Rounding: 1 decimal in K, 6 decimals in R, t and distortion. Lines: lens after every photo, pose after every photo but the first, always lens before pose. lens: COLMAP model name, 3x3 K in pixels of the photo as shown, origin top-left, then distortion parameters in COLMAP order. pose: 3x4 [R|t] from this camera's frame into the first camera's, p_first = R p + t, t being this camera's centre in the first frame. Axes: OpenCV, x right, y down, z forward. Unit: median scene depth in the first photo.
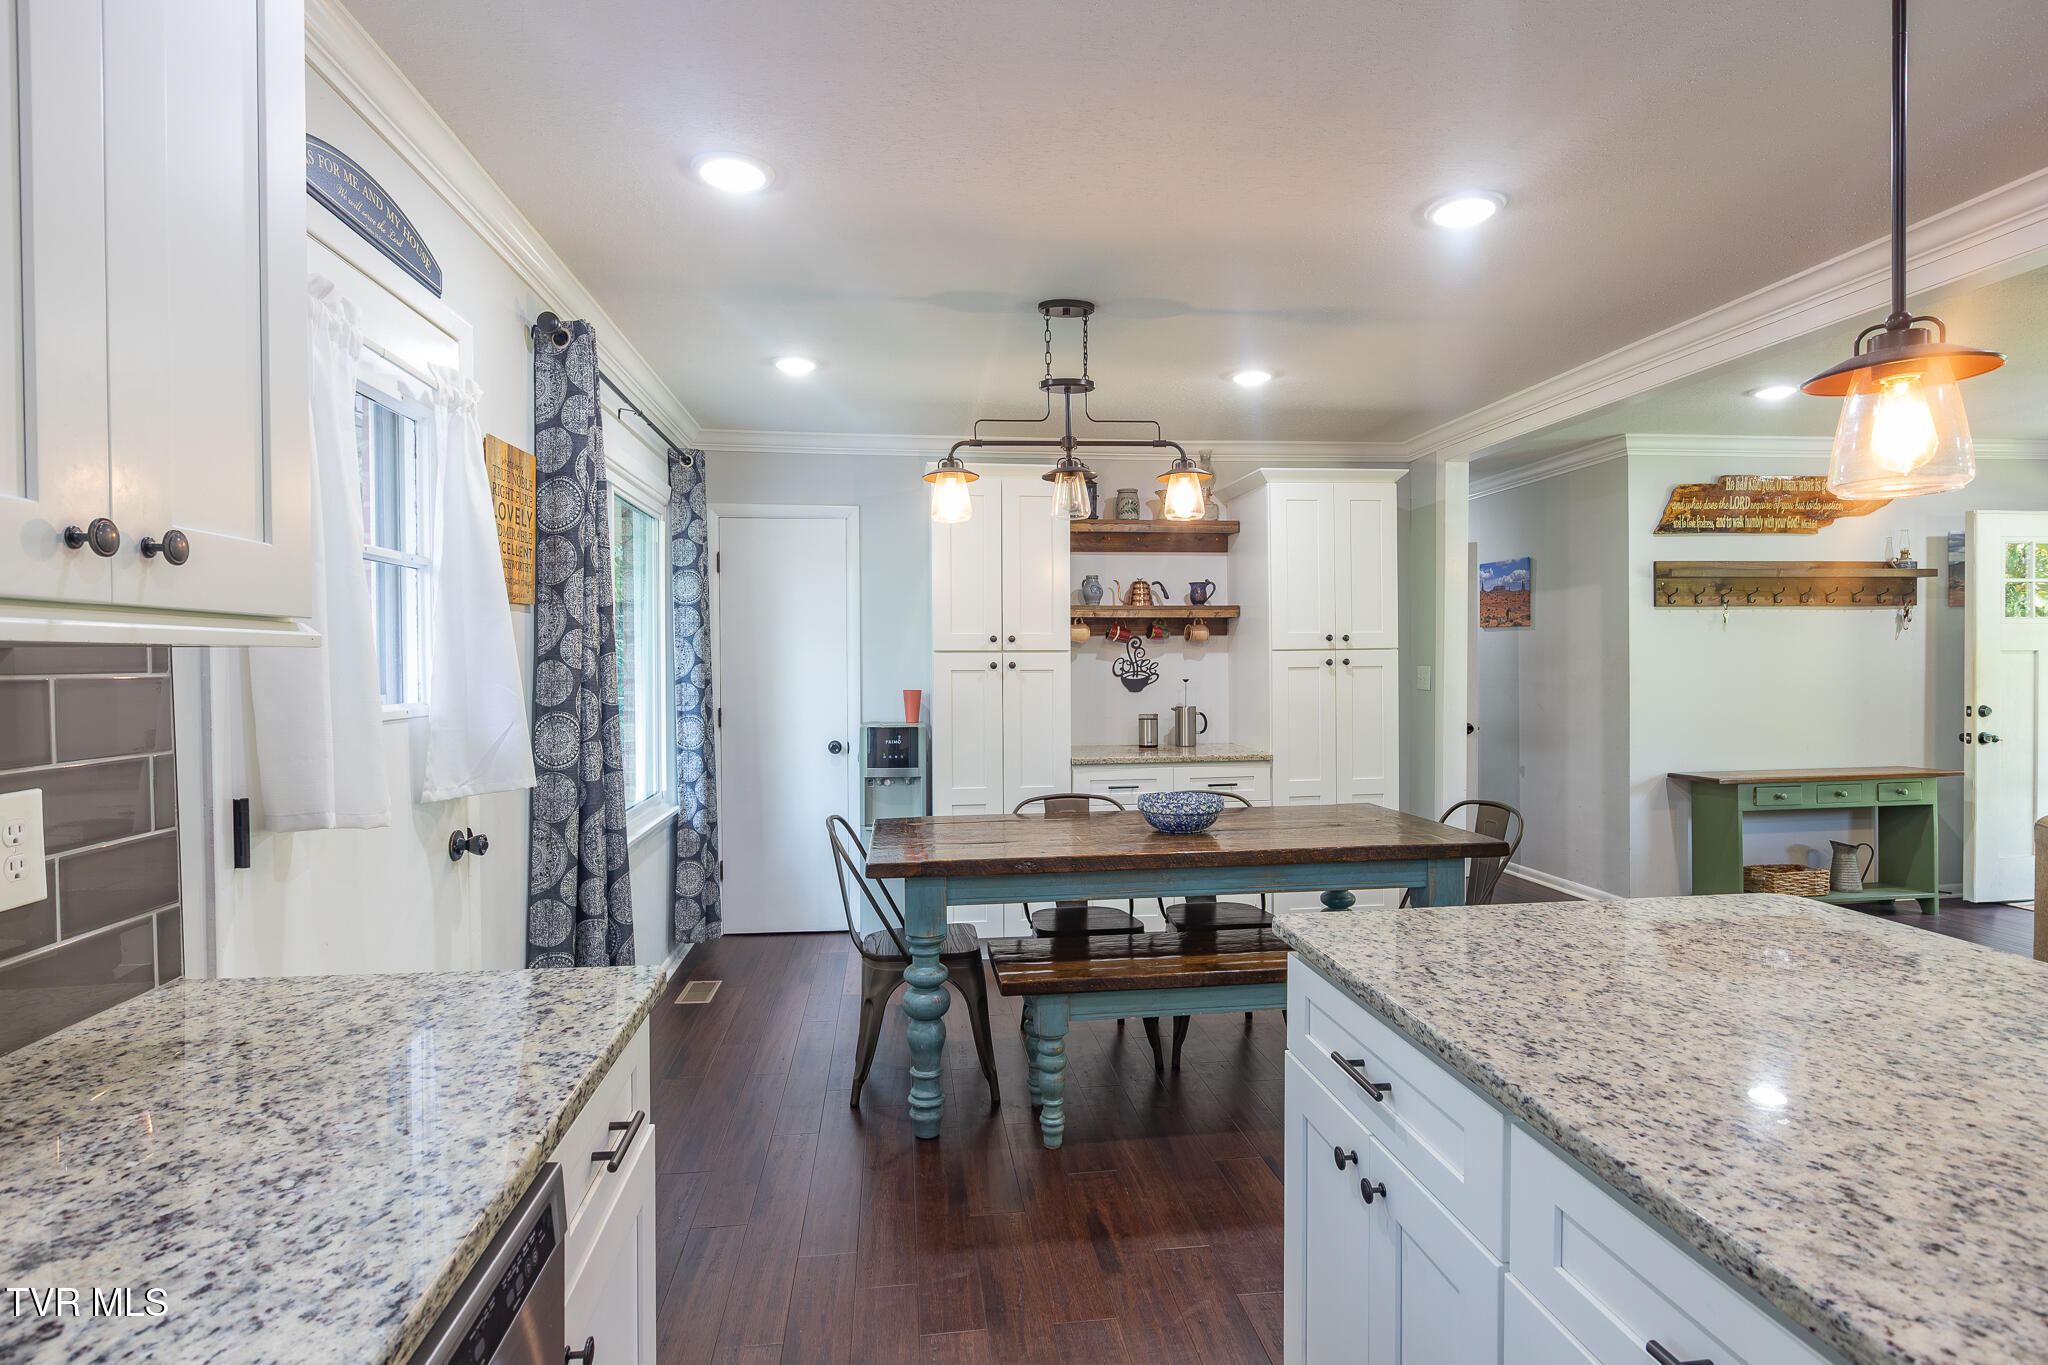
lens RADIAL K [[1033.7, 0, 1037.7], [0, 1033.7, 674.2], [0, 0, 1]] dist [-0.003495, 0.000601]
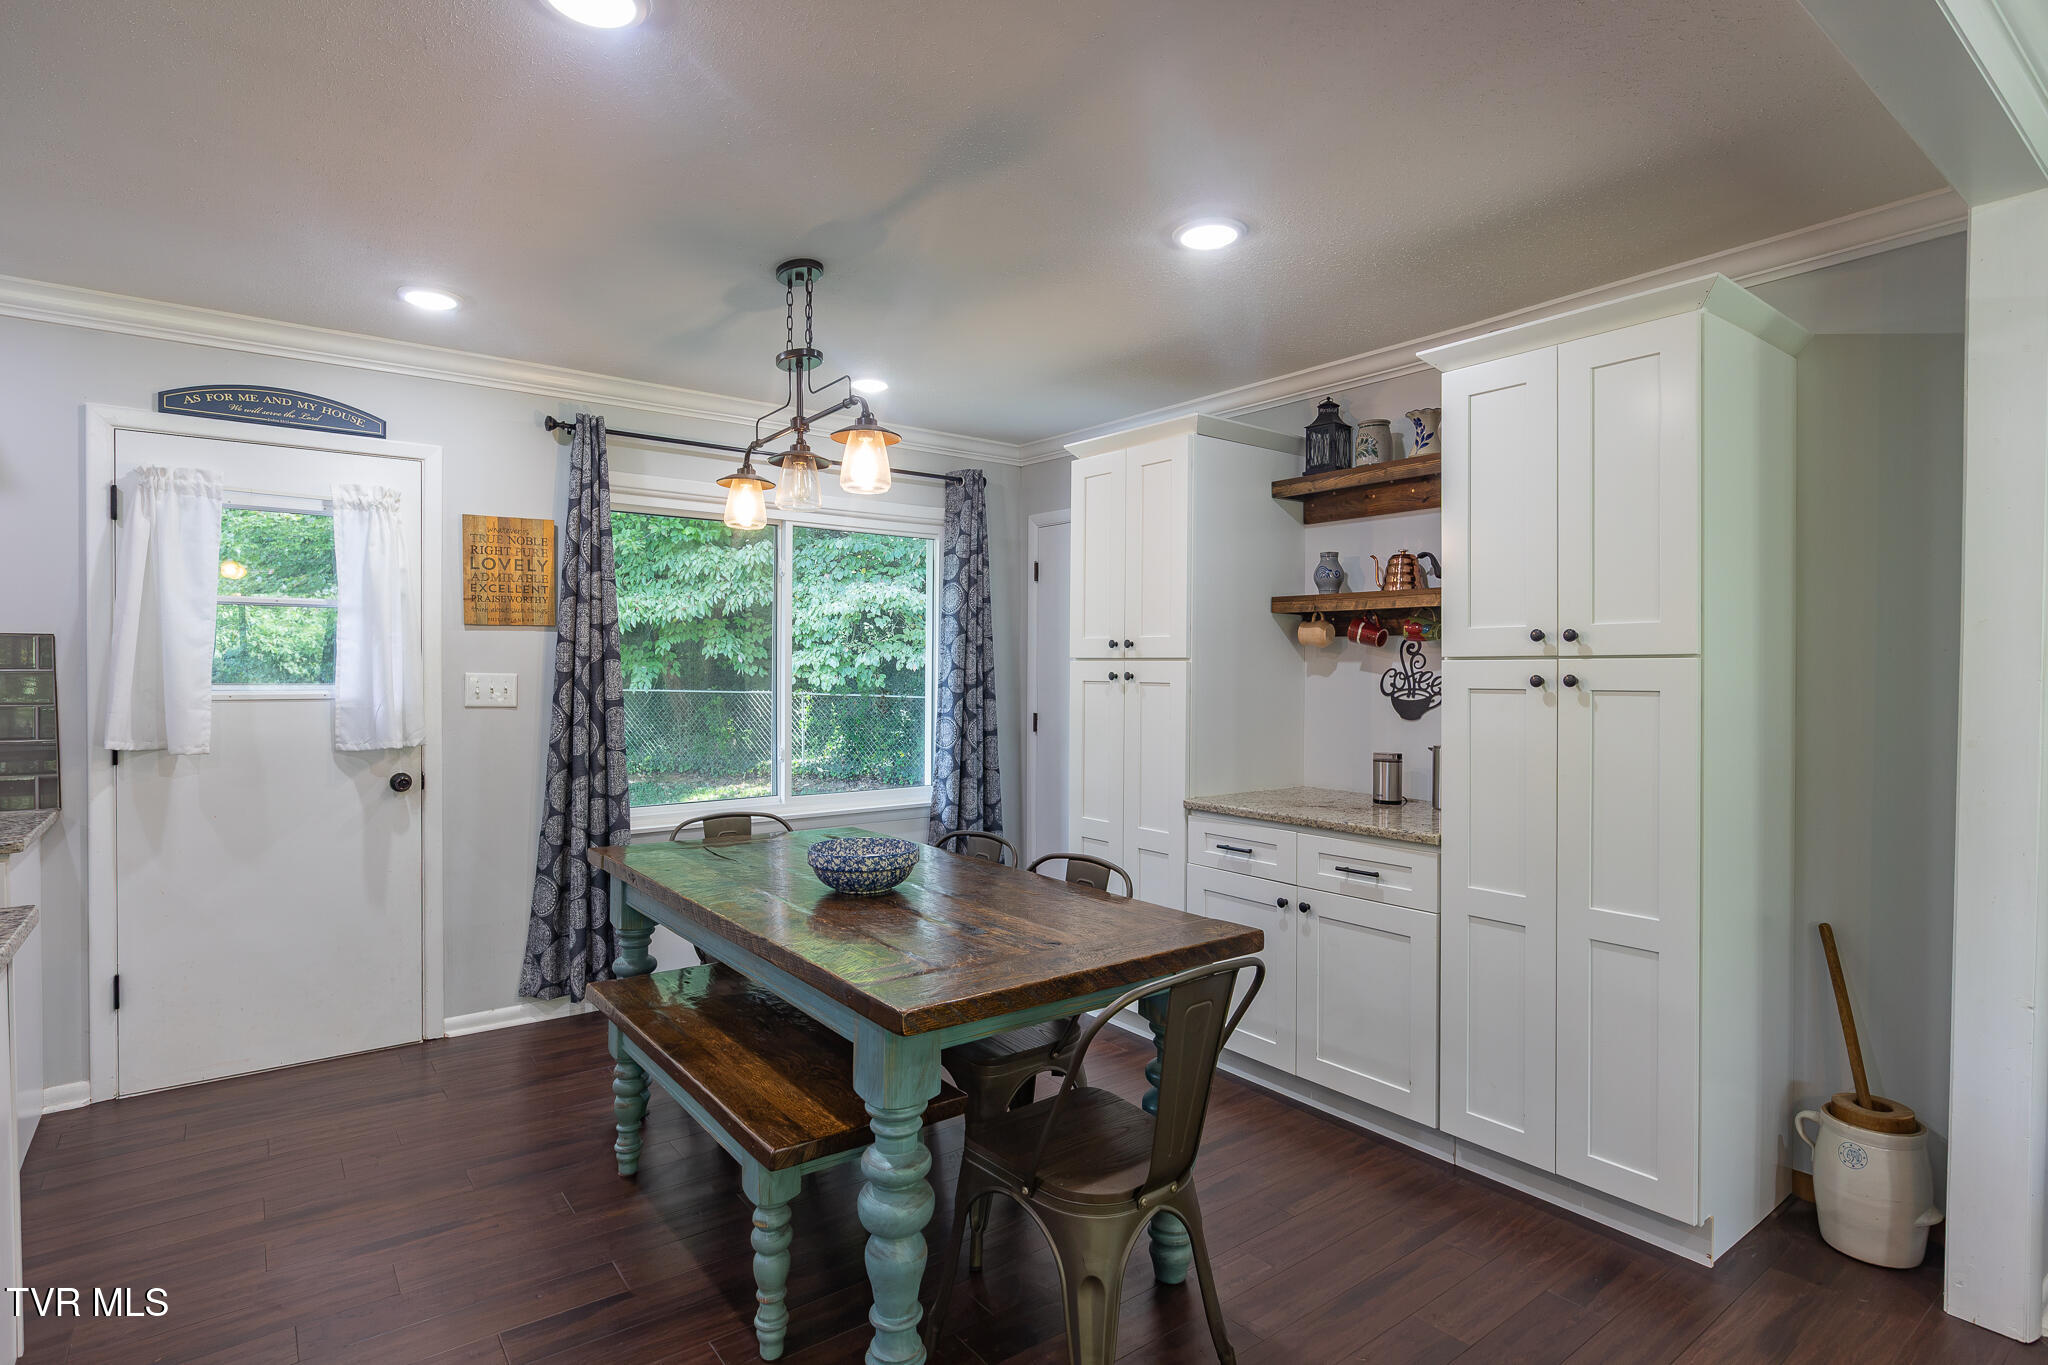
lens RADIAL K [[1033.7, 0, 1025.8], [0, 1033.7, 679.7], [0, 0, 1]] dist [-0.003495, 0.000601]
pose [[0.491840, 0.022407, -0.870397, 0.559335], [-0.018488, 0.999712, 0.015288, -0.014797], [0.870489, 0.008573, 0.492113, 0.462461]]
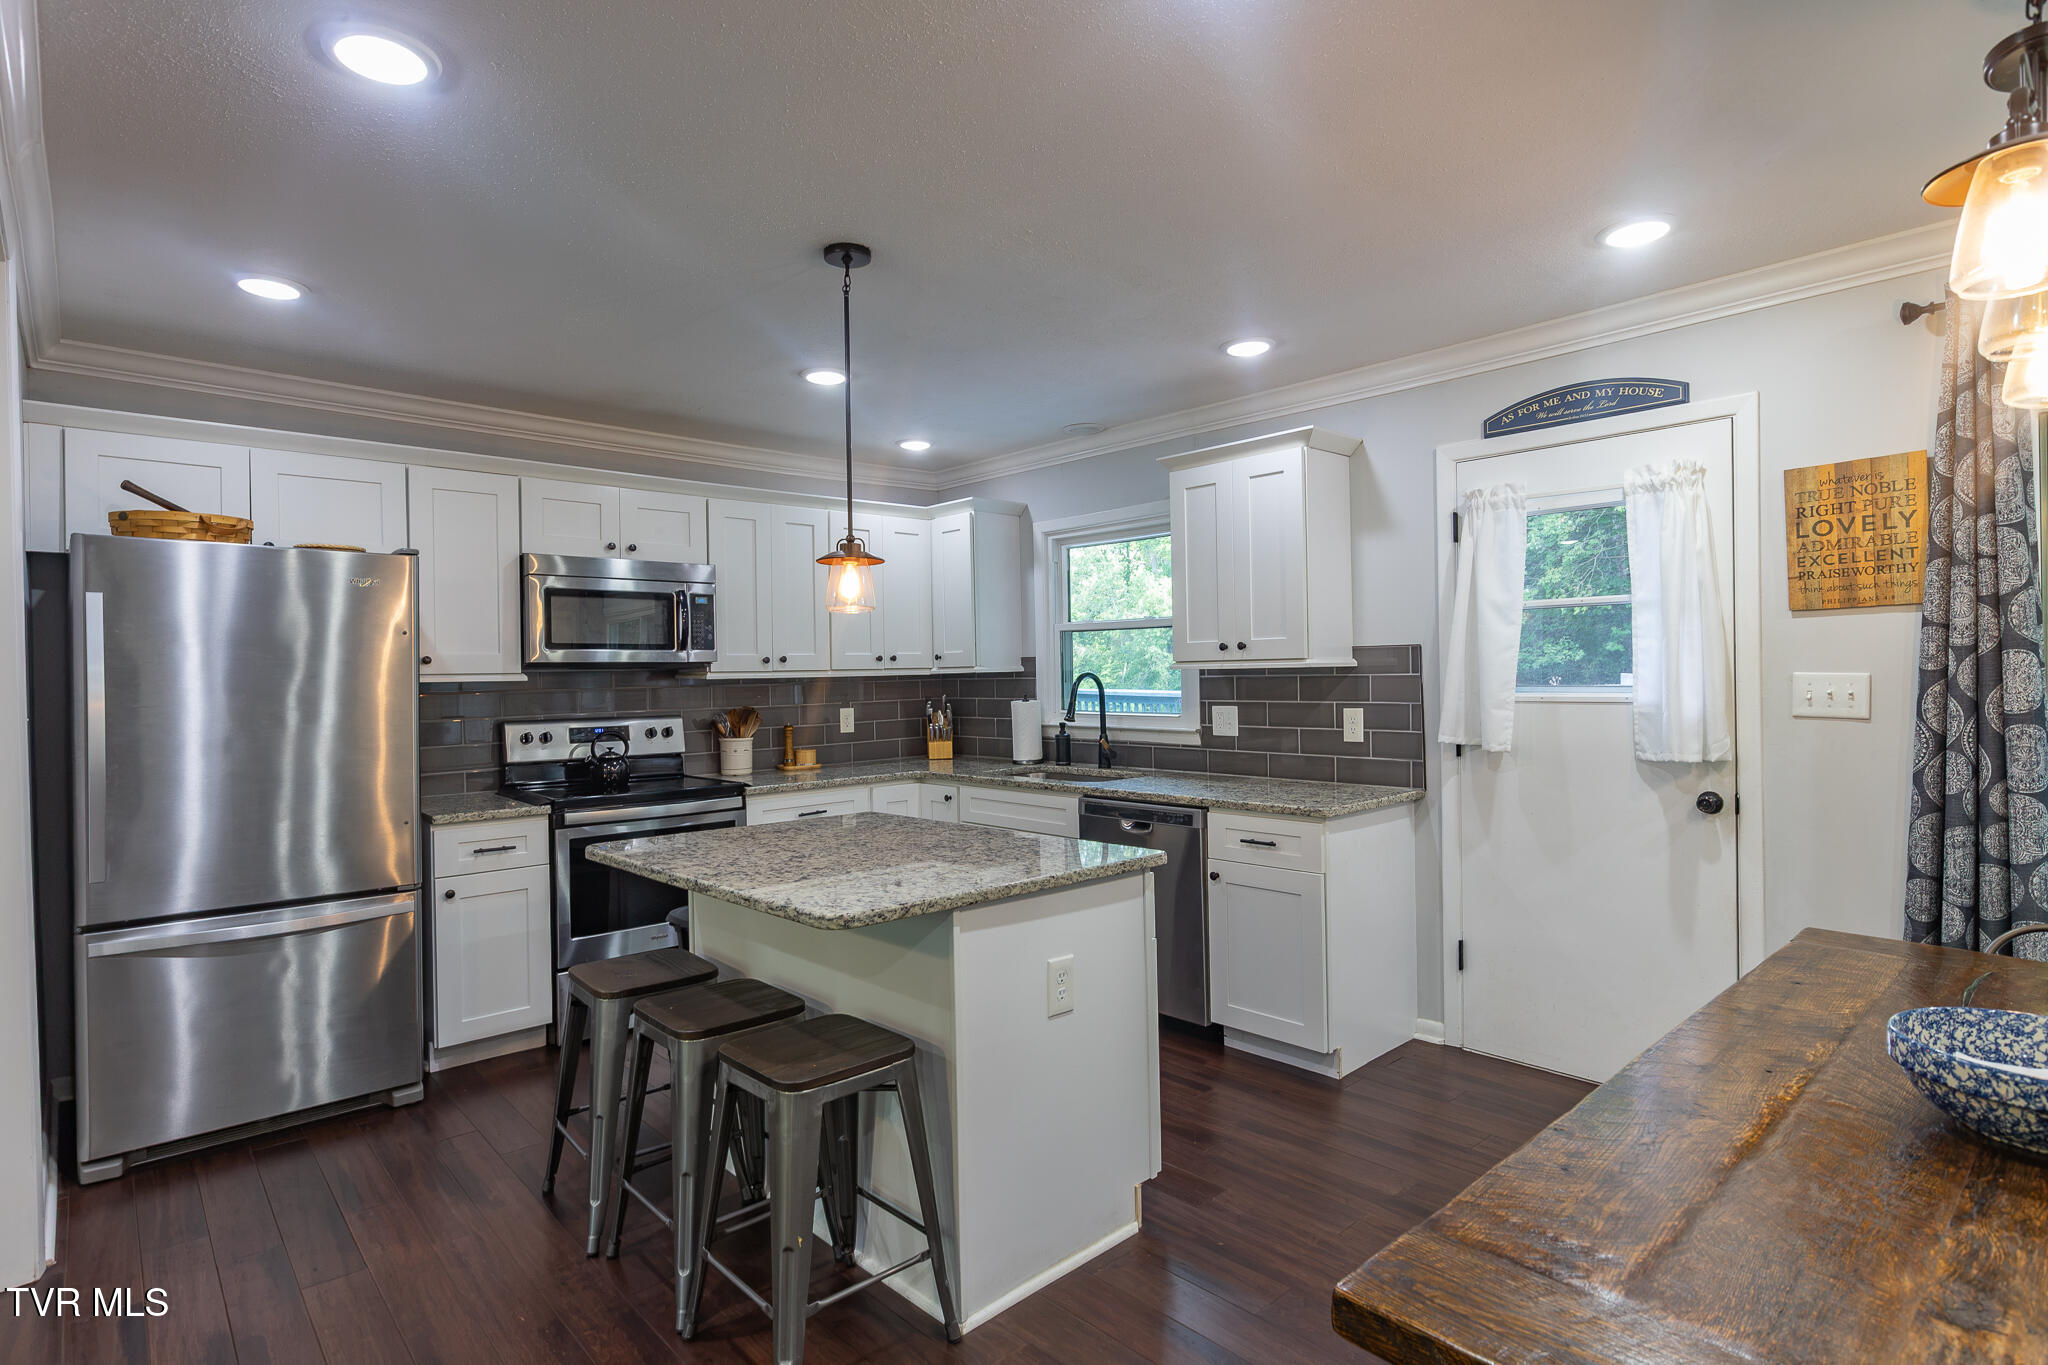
lens RADIAL K [[1033.7, 0, 1002.6], [0, 1033.7, 680.0], [0, 0, 1]] dist [-0.003495, 0.000601]
pose [[-0.832360, 0.024339, -0.553700, 0.407762], [0.016759, 0.999684, 0.018749, -0.015102], [0.553982, 0.006326, -0.832505, 0.705763]]
